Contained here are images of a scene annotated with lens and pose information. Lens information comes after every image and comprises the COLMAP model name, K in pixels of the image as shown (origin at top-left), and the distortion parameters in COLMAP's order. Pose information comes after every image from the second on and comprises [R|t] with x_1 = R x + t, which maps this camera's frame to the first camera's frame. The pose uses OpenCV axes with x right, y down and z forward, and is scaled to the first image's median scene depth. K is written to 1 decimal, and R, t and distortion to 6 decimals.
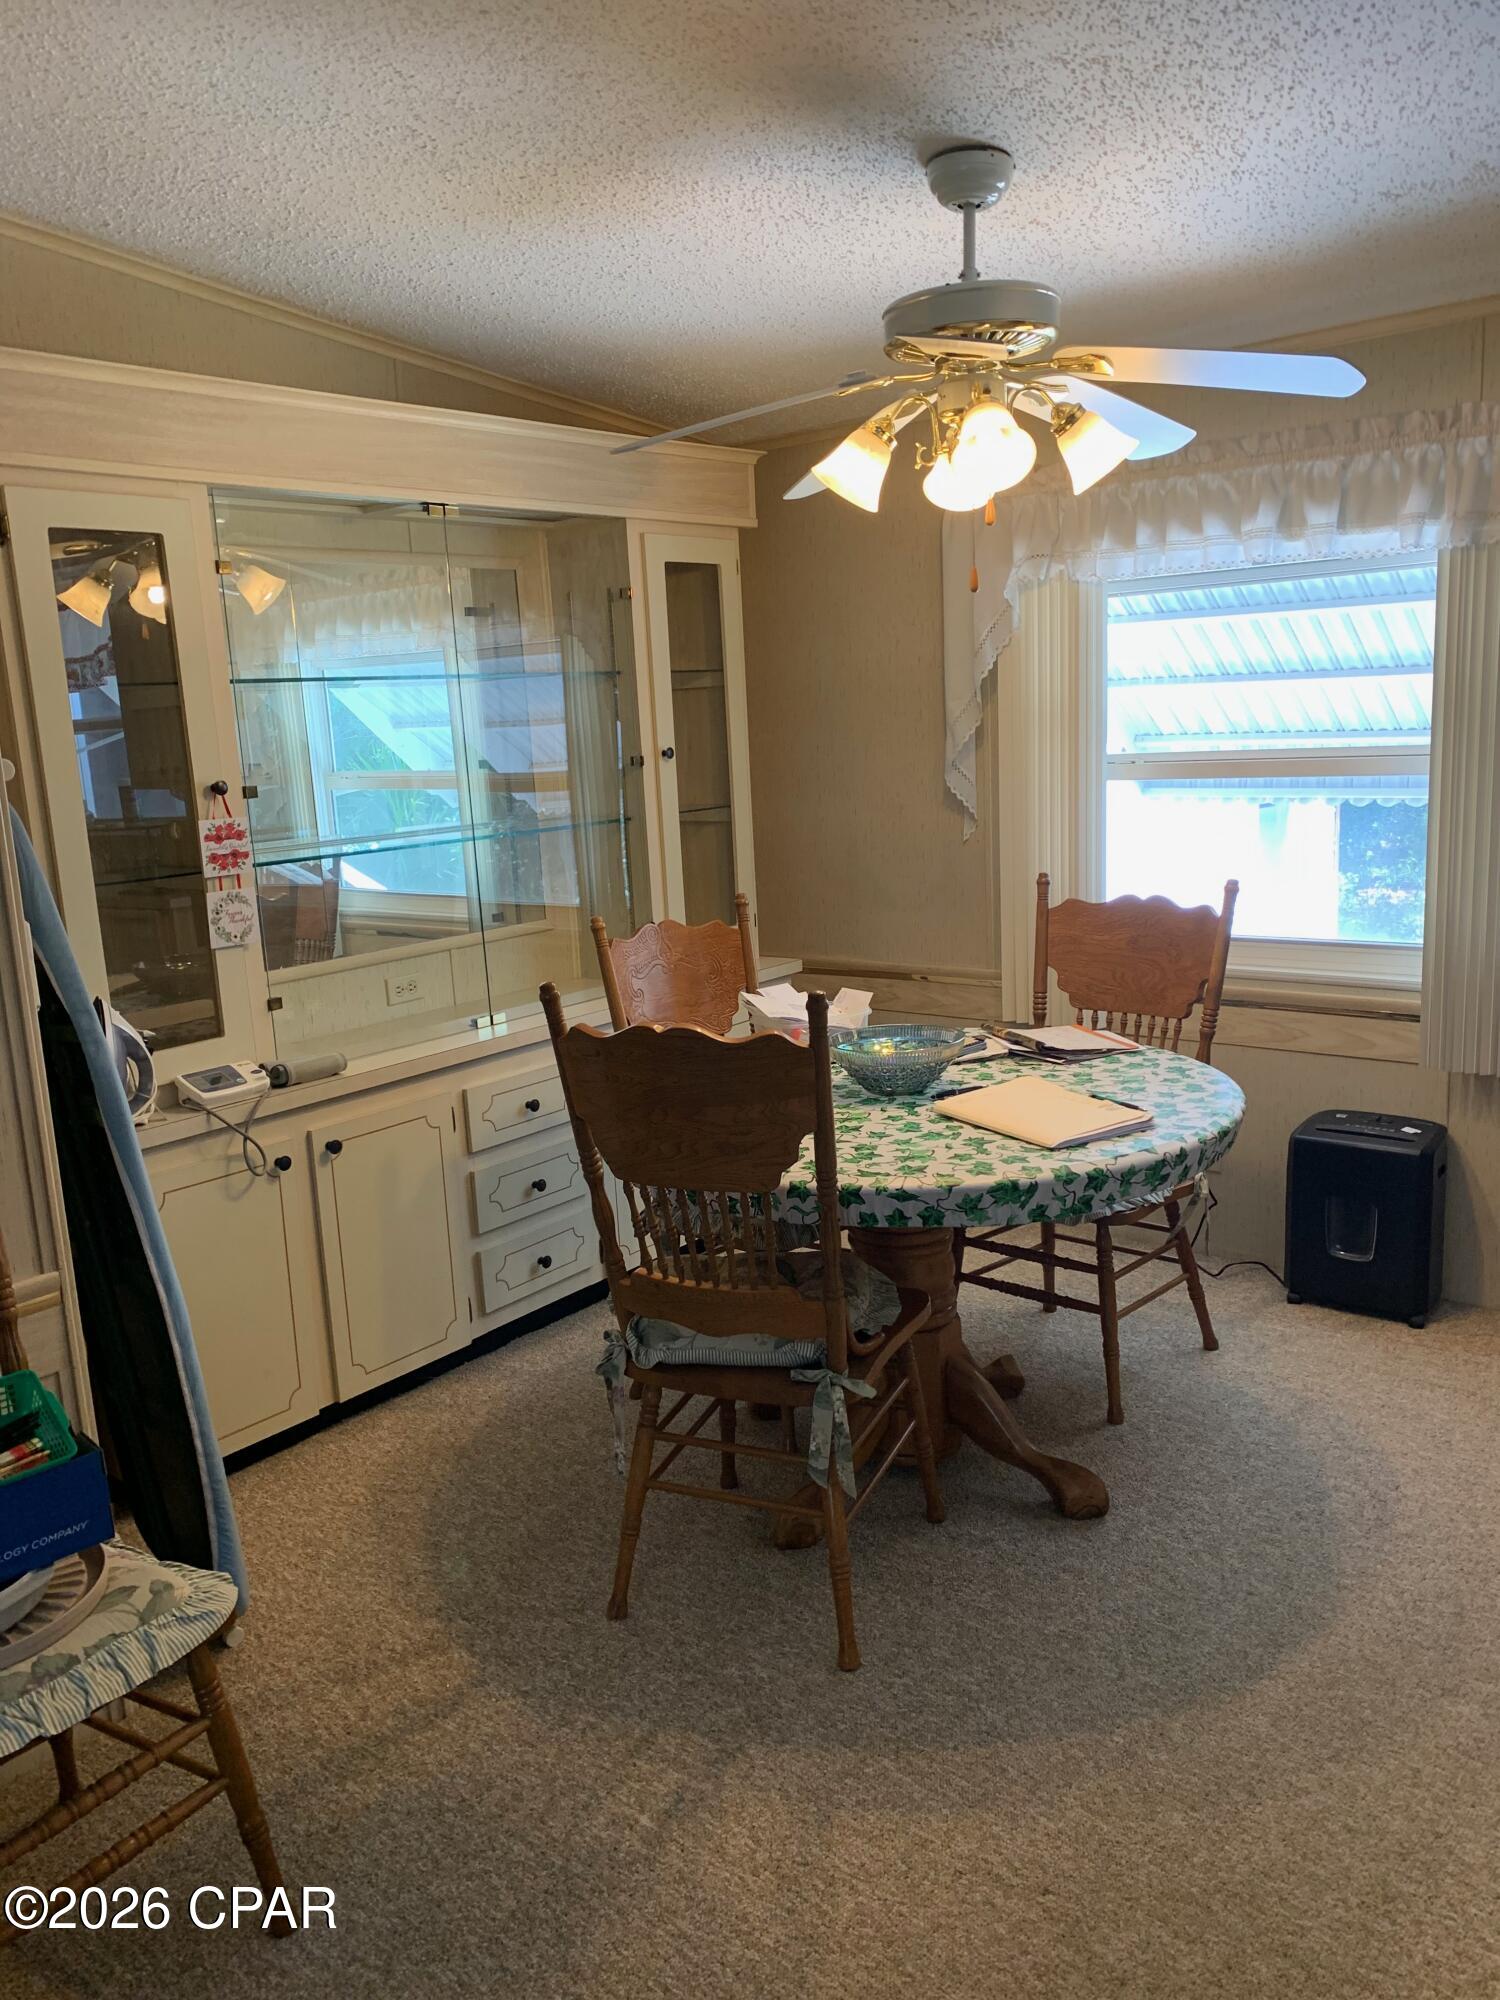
lens RADIAL K [[1525.3, 0, 757.3], [0, 1525.3, 1009.8], [0, 0, 1]] dist [0.038621, -0.048290]
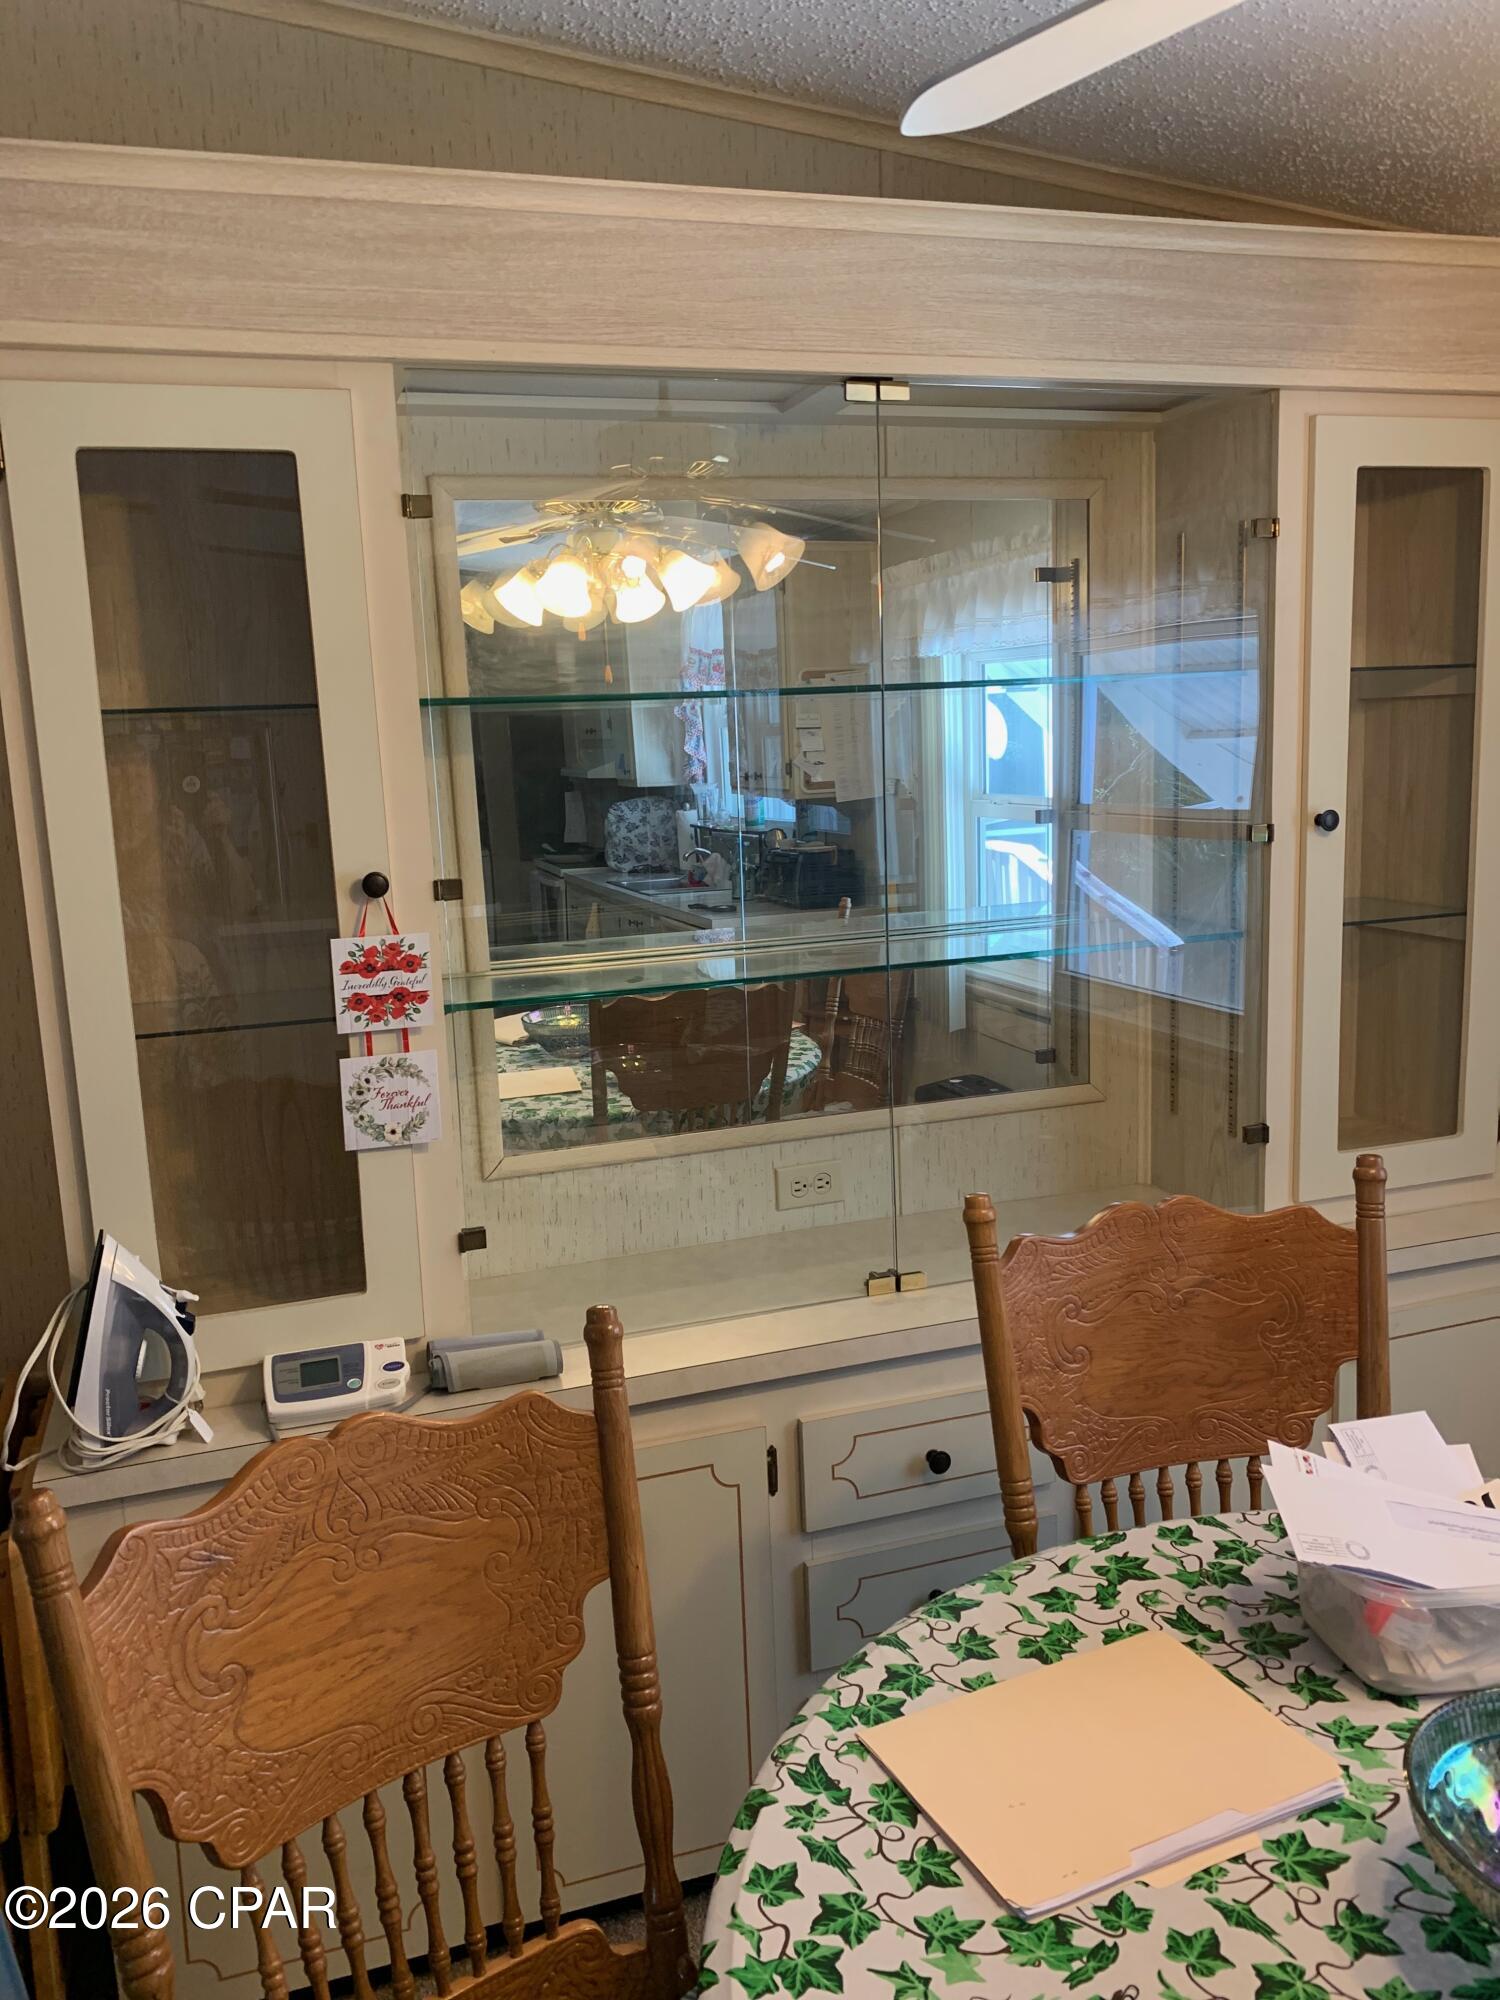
lens RADIAL K [[1525.3, 0, 733.5], [0, 1525.3, 985.9], [0, 0, 1]] dist [0.038621, -0.048290]
pose [[0.842452, 0.108869, -0.527658, 0.076334], [-0.109241, 0.993545, 0.030582, -0.135953], [0.527581, 0.031878, 0.848906, 0.563276]]
